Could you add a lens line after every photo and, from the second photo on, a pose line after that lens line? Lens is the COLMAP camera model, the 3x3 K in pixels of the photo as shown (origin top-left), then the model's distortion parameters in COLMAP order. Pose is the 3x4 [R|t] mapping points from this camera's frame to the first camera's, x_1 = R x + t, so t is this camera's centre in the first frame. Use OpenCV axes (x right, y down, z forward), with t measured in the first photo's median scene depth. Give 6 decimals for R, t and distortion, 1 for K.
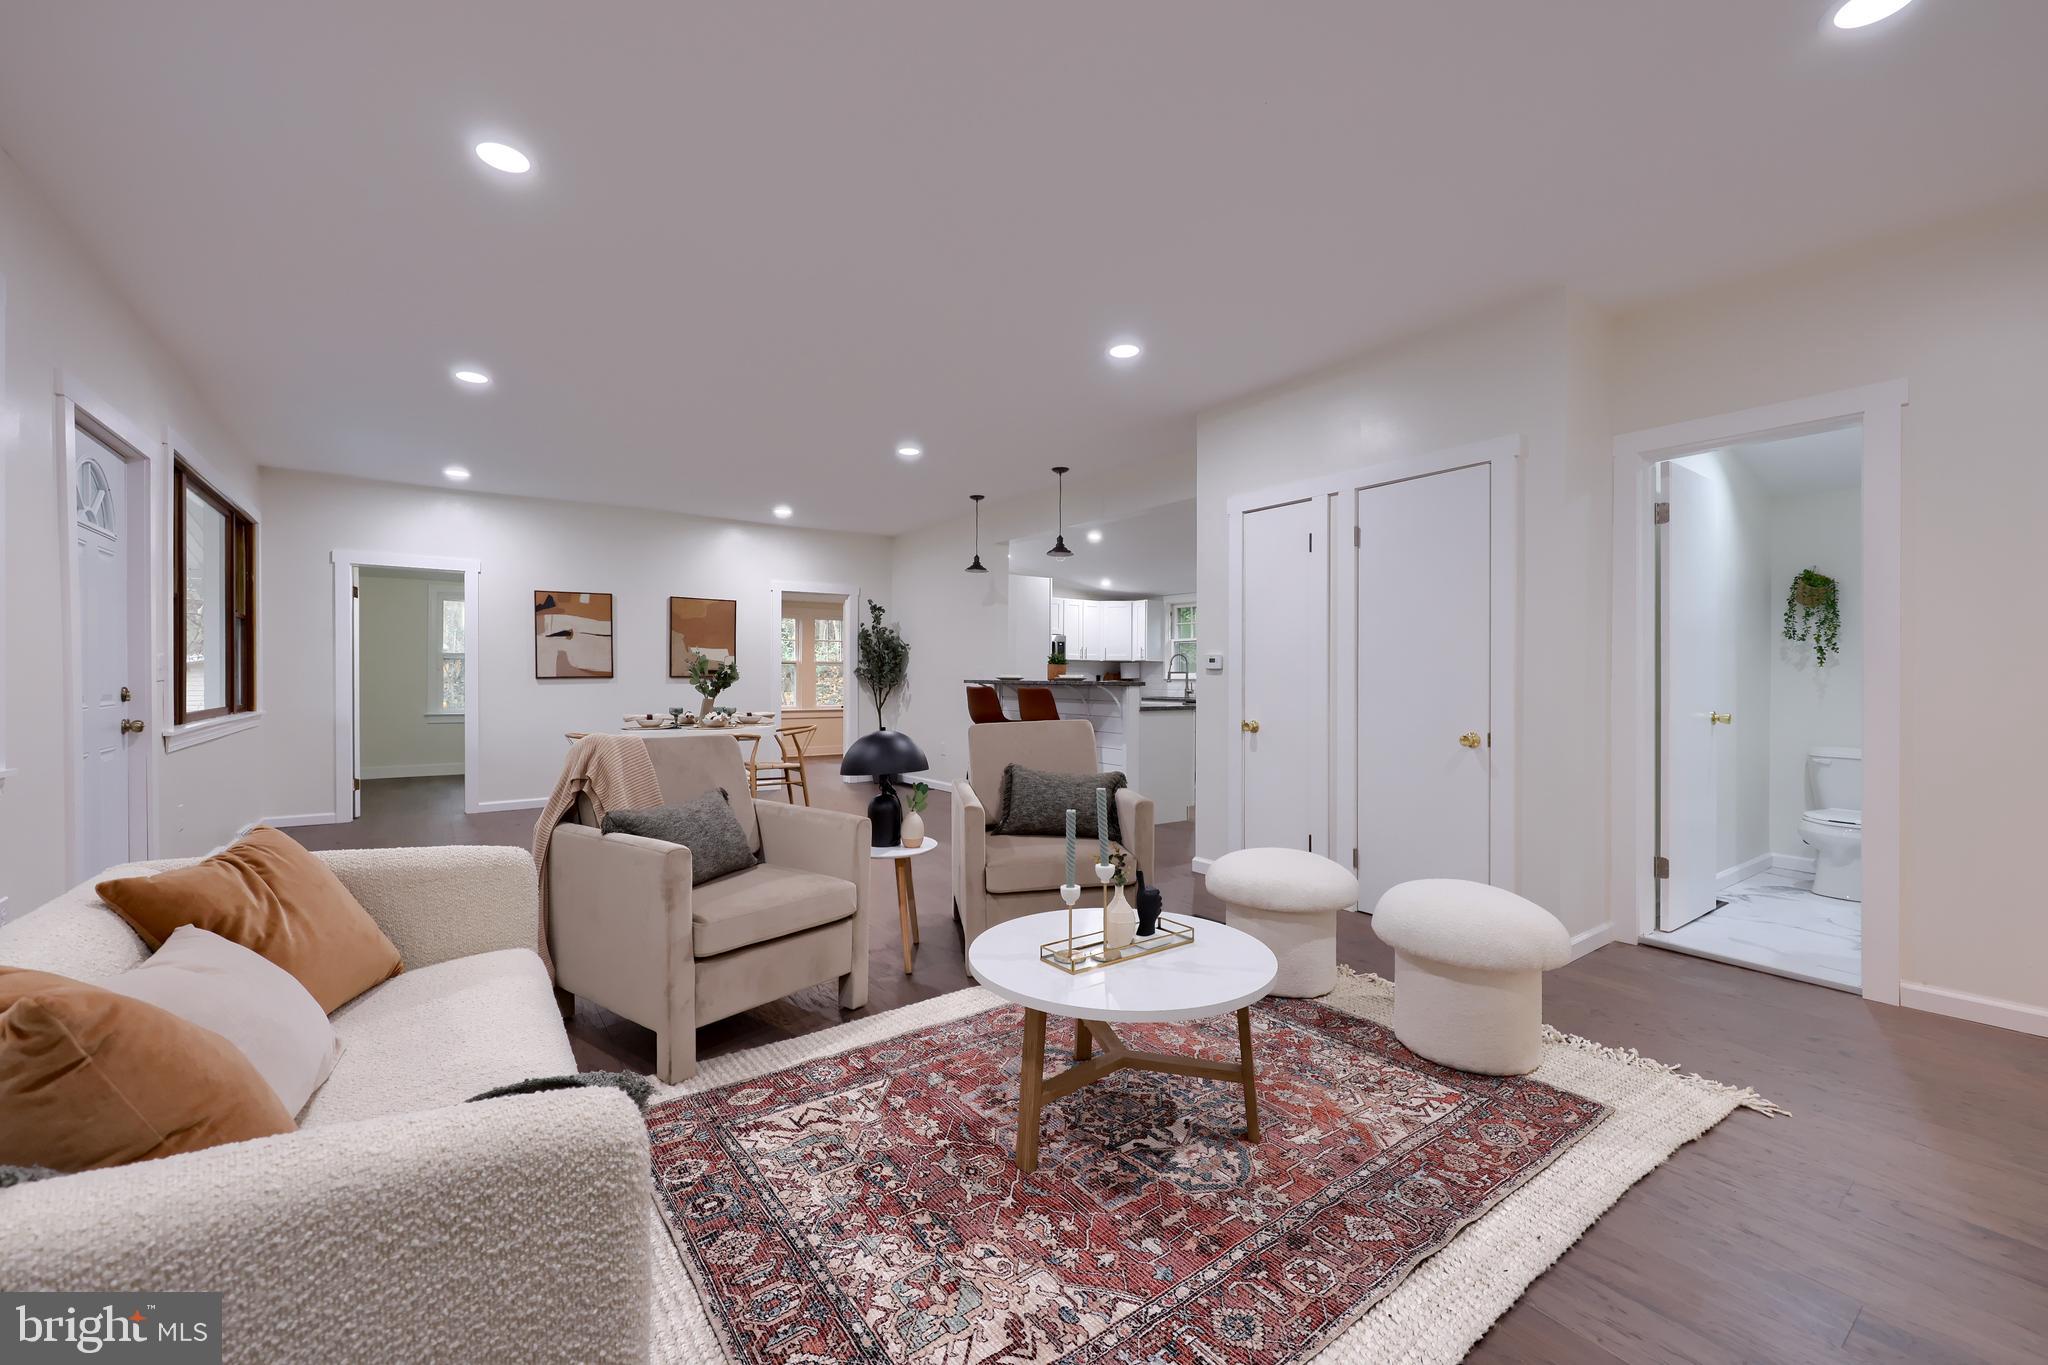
lens RADIAL K [[830.6, 0, 1018.6], [0, 830.6, 676.8], [0, 0, 1]] dist [0.002334, -0.000291]
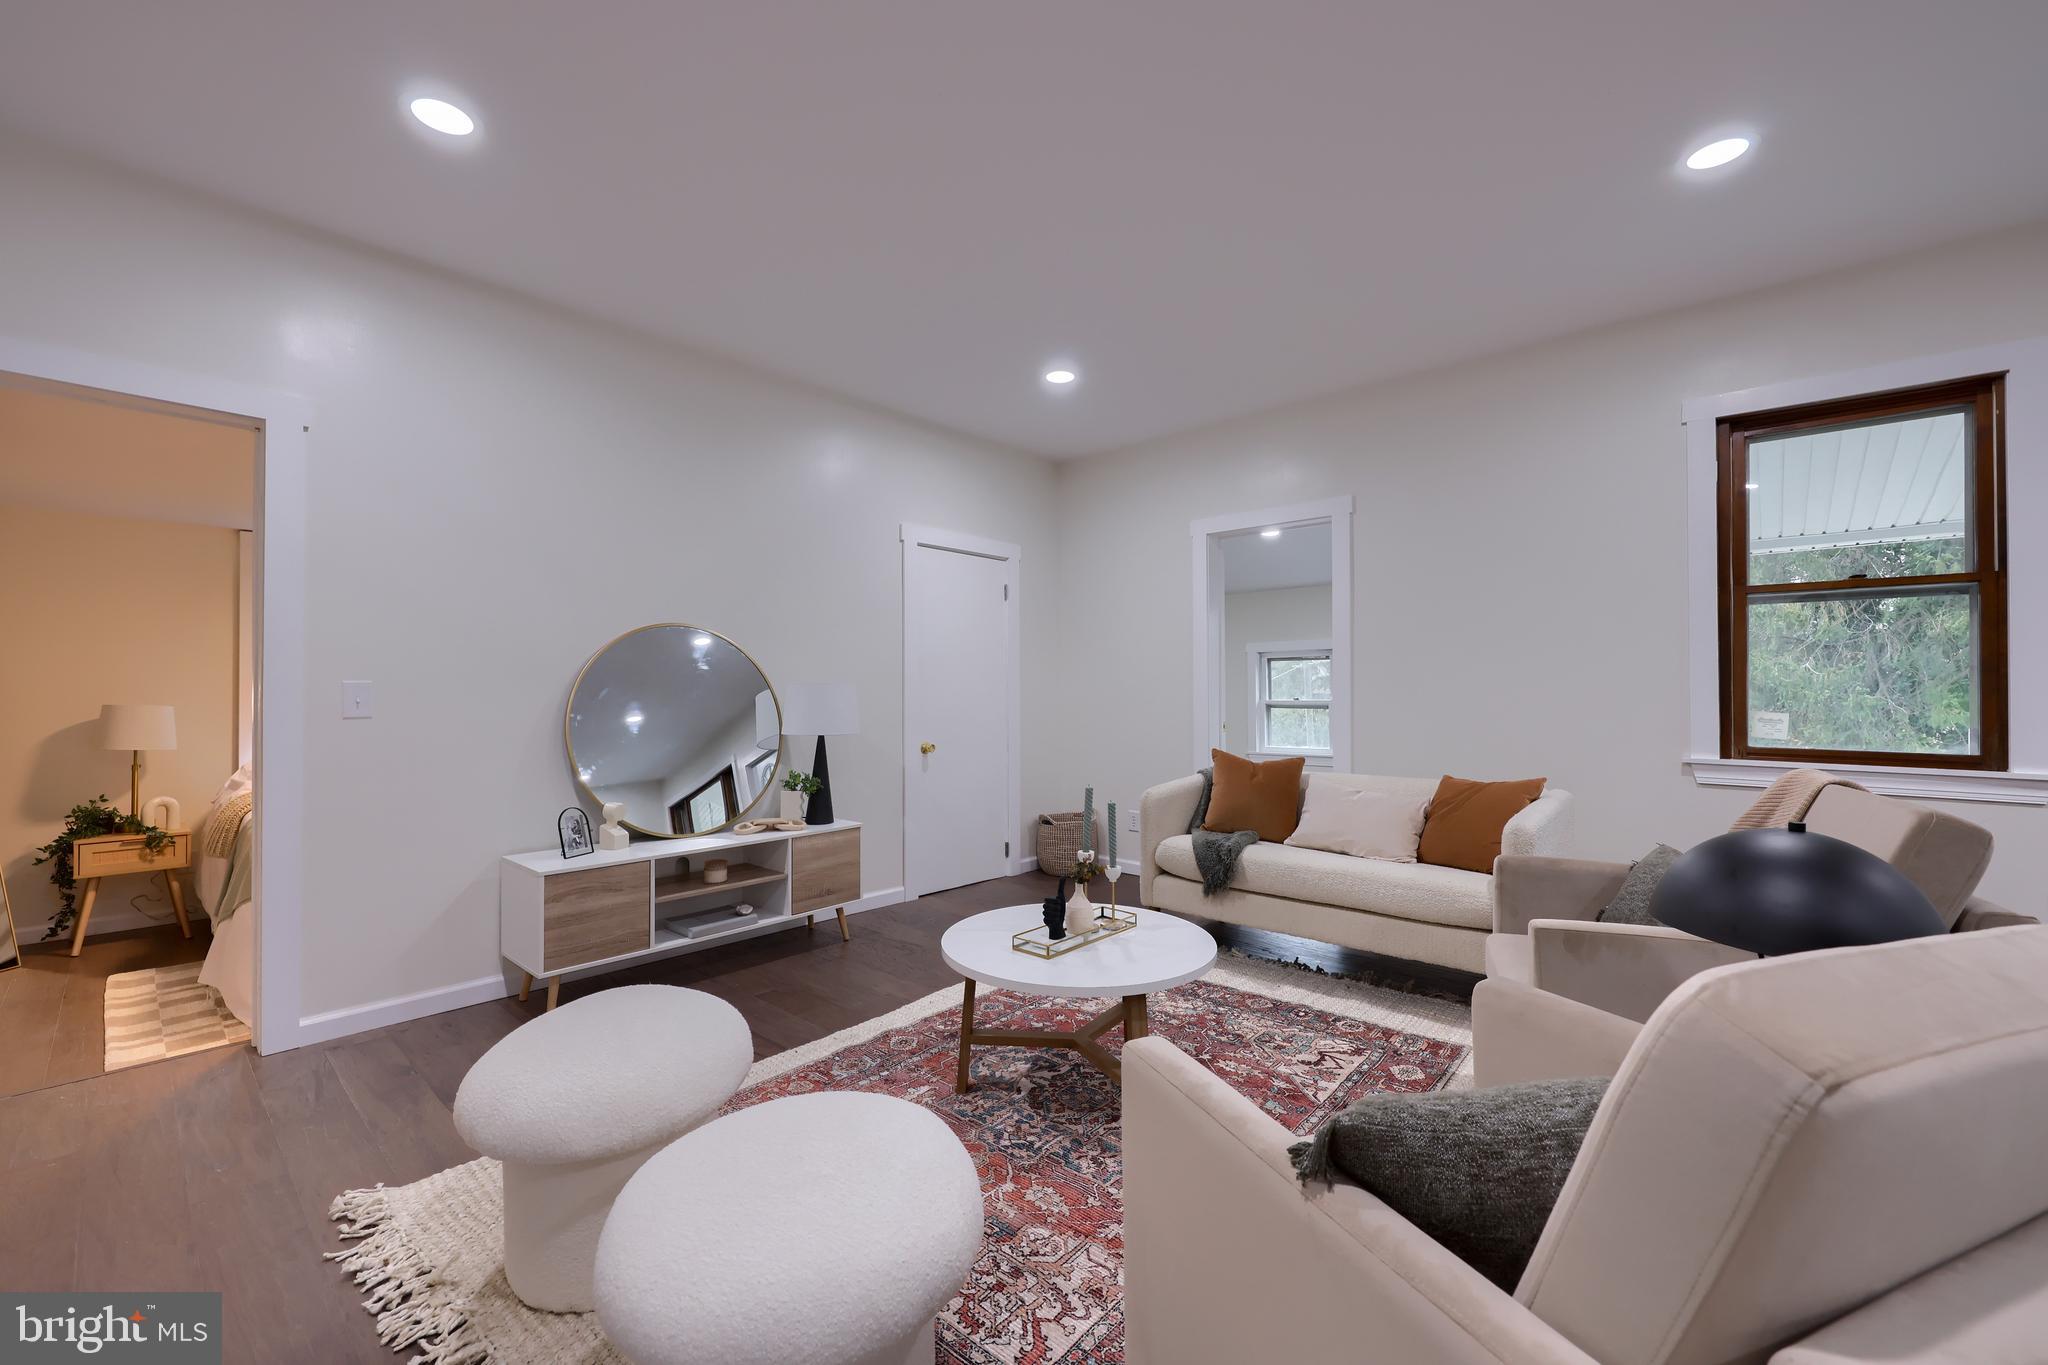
lens RADIAL K [[830.6, 0, 1036.0], [0, 830.6, 684.6], [0, 0, 1]] dist [0.002334, -0.000291]
pose [[-0.972367, -0.002452, -0.233445, 0.147395], [-0.000759, 0.999973, -0.007342, -0.000161], [0.233457, -0.006962, -0.972342, 0.698765]]
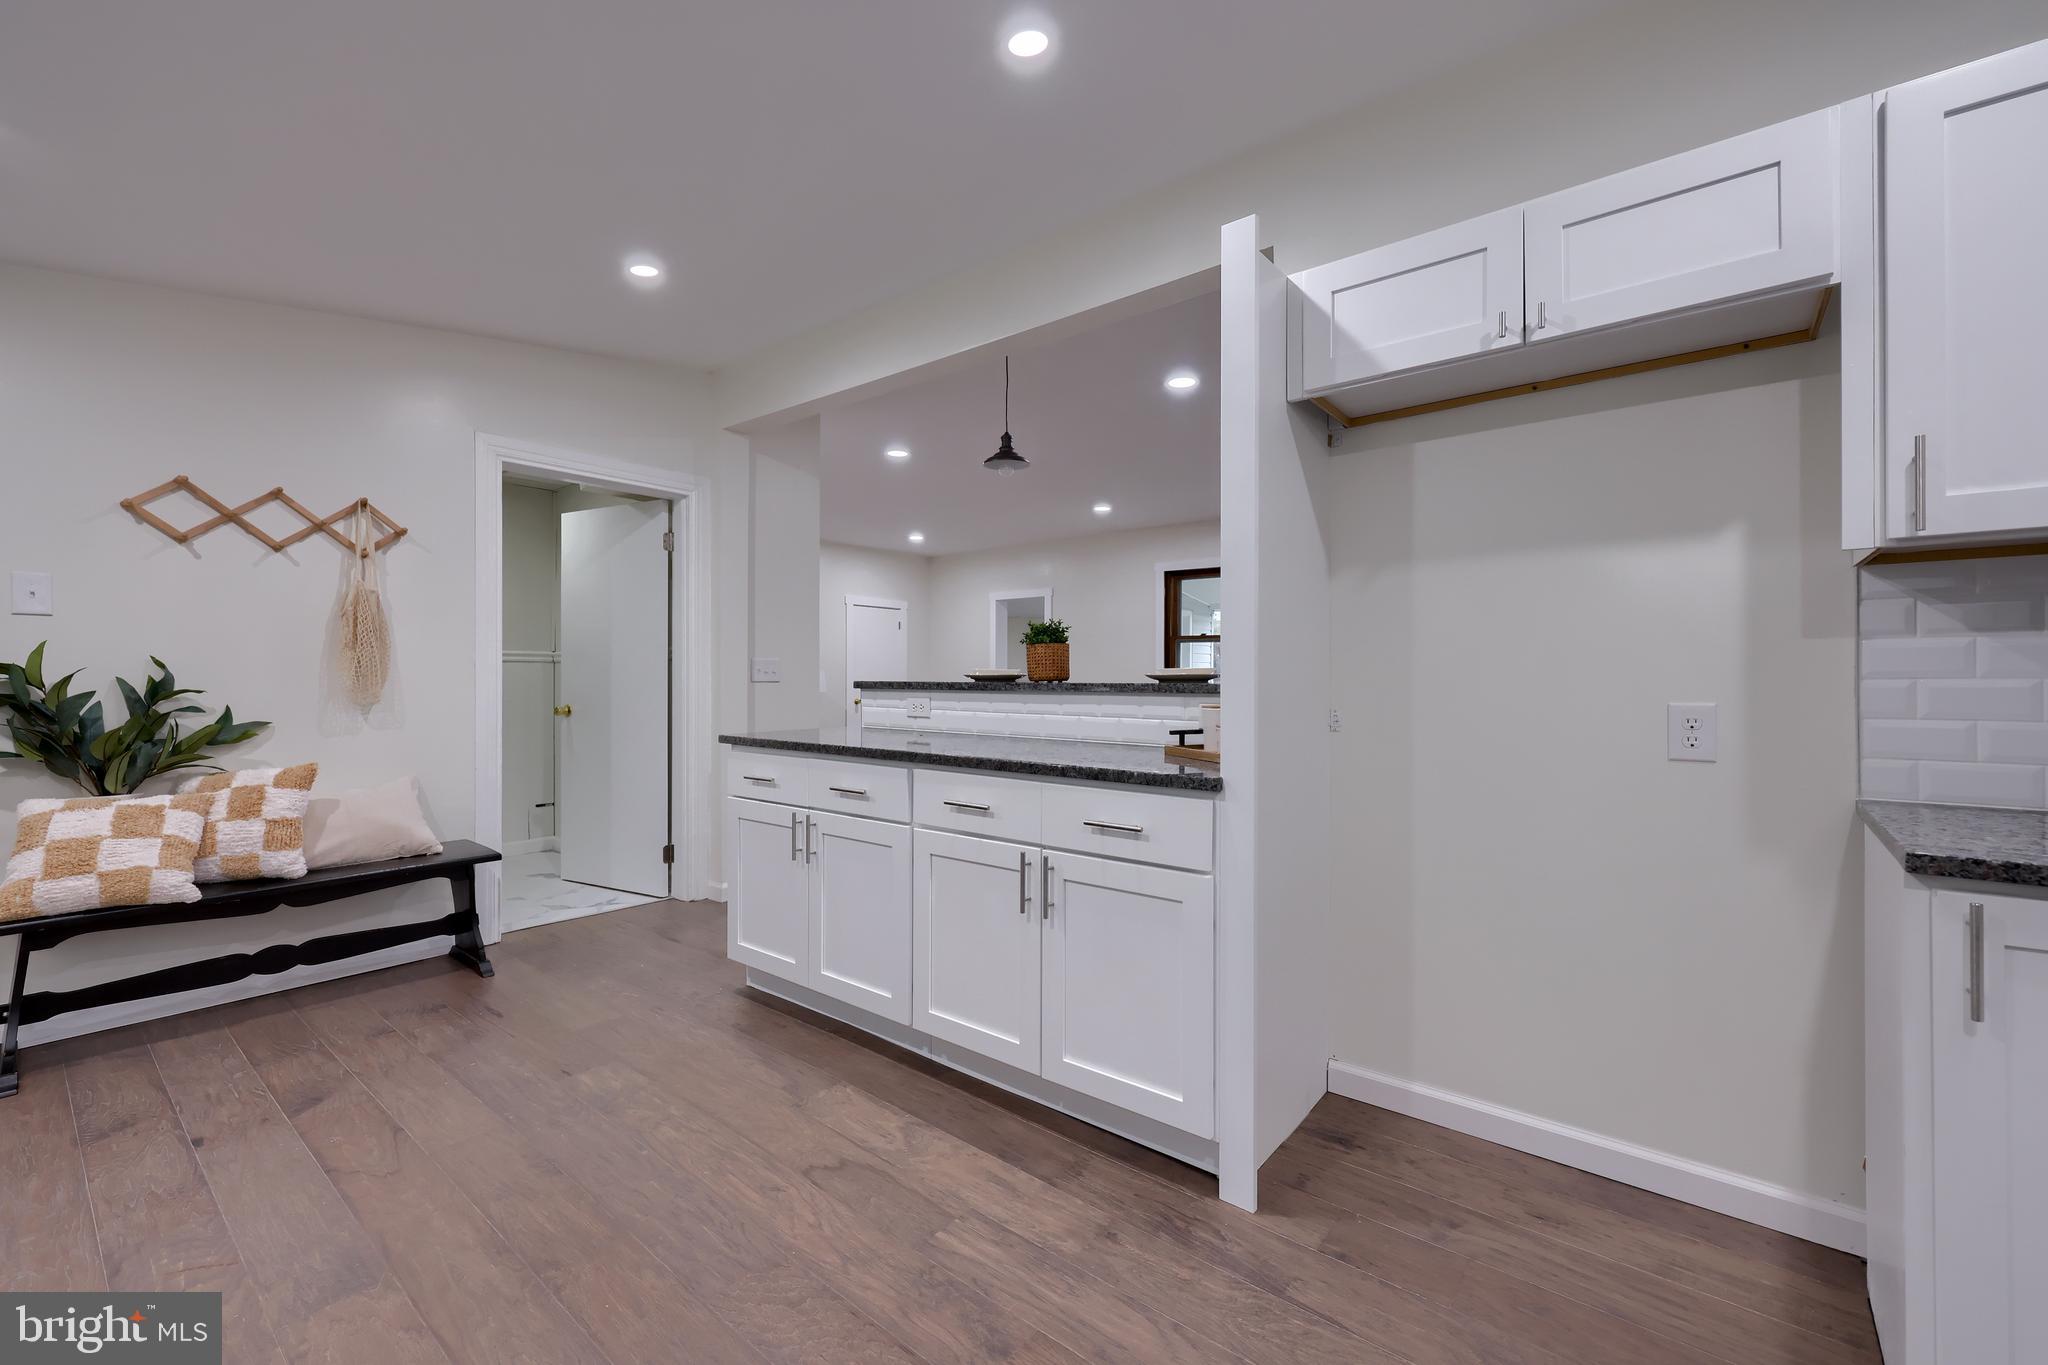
lens RADIAL K [[830.6, 0, 1025.0], [0, 830.6, 675.9], [0, 0, 1]] dist [0.002334, -0.000291]
pose [[-0.961561, -0.006356, -0.274519, 0.195645], [-0.006027, 0.999980, -0.002041, 0.003477], [0.274527, -0.000308, -0.961579, 1.561848]]
